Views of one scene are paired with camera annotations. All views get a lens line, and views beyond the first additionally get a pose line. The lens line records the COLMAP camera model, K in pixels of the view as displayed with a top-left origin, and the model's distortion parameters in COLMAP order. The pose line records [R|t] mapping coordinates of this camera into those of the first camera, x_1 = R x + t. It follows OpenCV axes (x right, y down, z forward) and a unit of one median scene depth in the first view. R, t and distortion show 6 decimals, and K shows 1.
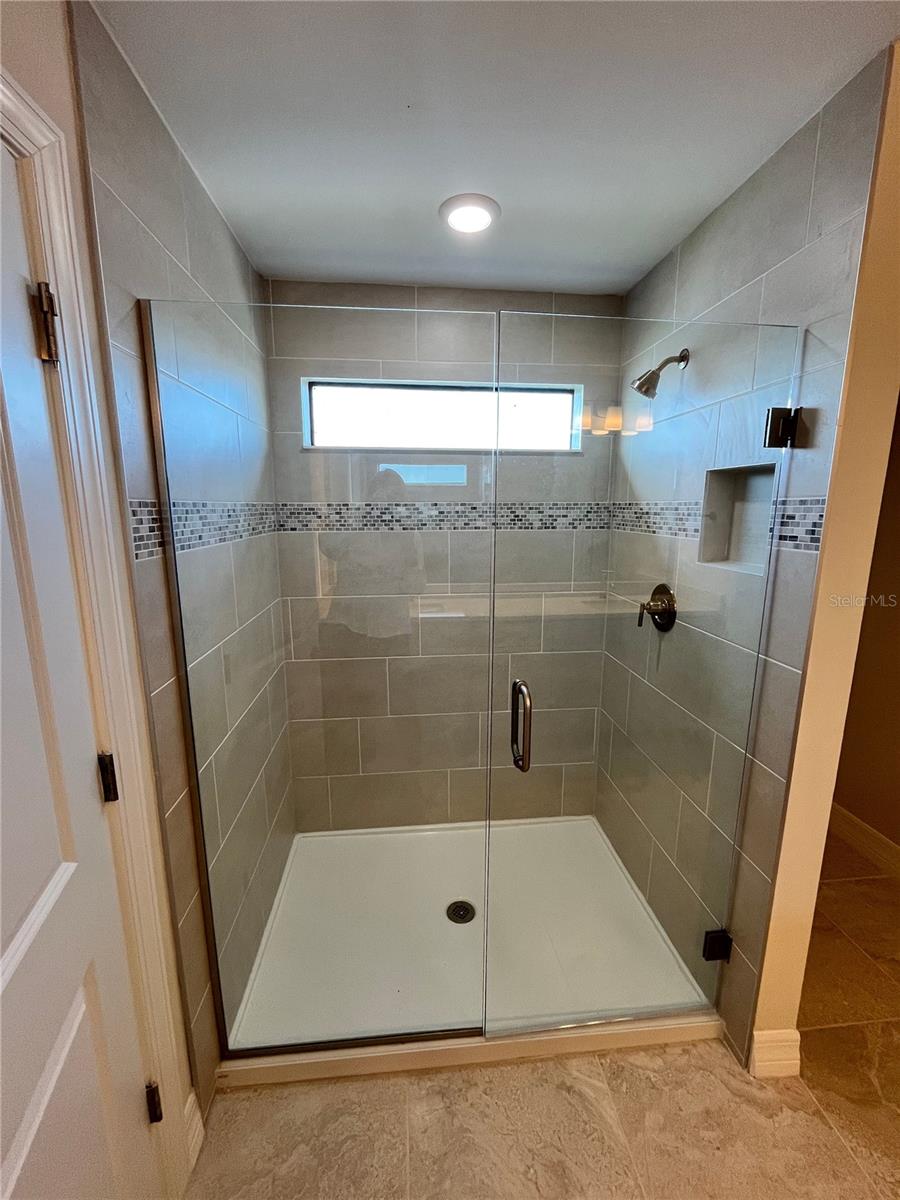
lens RADIAL K [[492.2, 0, 452.4], [0, 492.2, 598.6], [0, 0, 1]] dist [-0.001975, -0.000512]
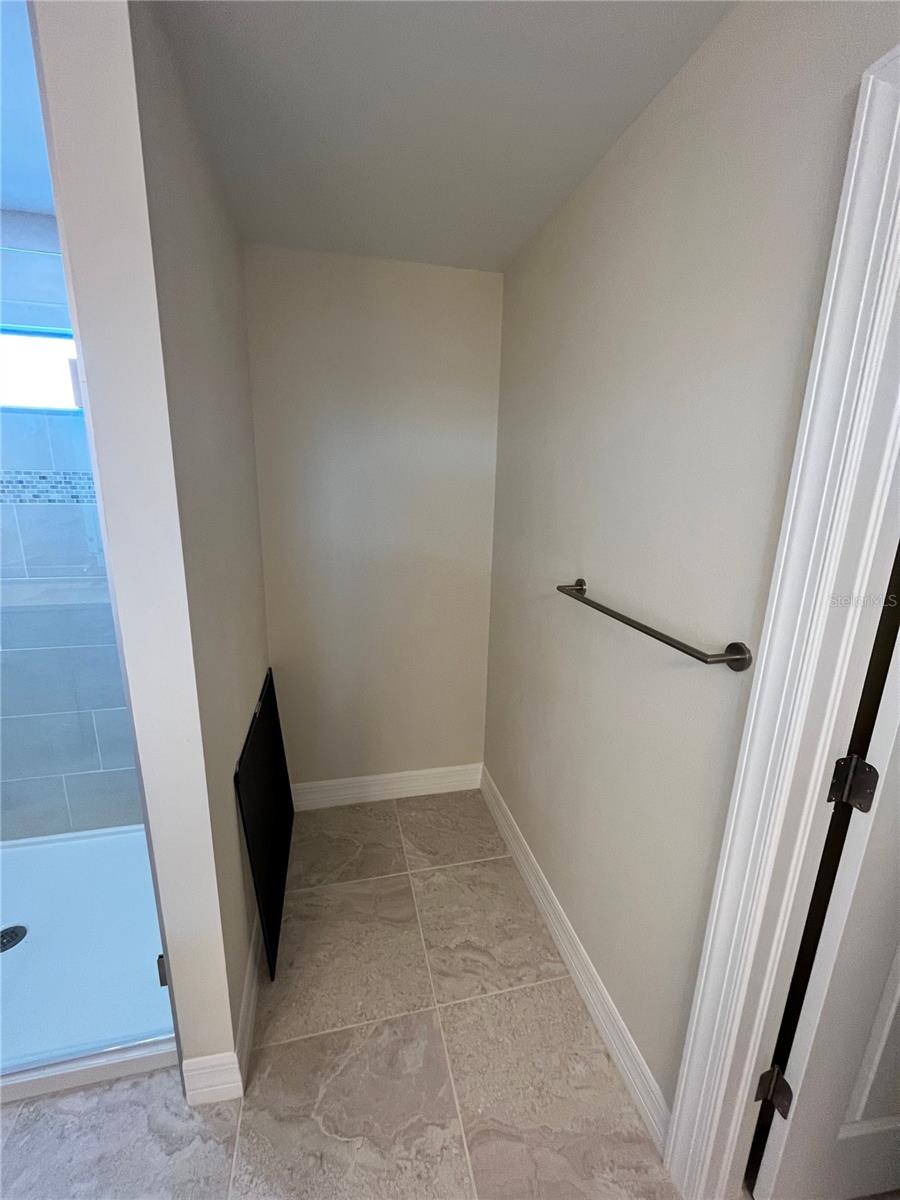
lens RADIAL K [[488.5, 0, 449.2], [0, 488.5, 601.0], [0, 0, 1]] dist [-0.003183, -0.000266]
pose [[0.990612, -0.013400, 0.136047, 0.626111], [0.005840, 0.998424, 0.055814, -0.012449], [-0.136580, -0.054496, 0.989129, 0.052172]]
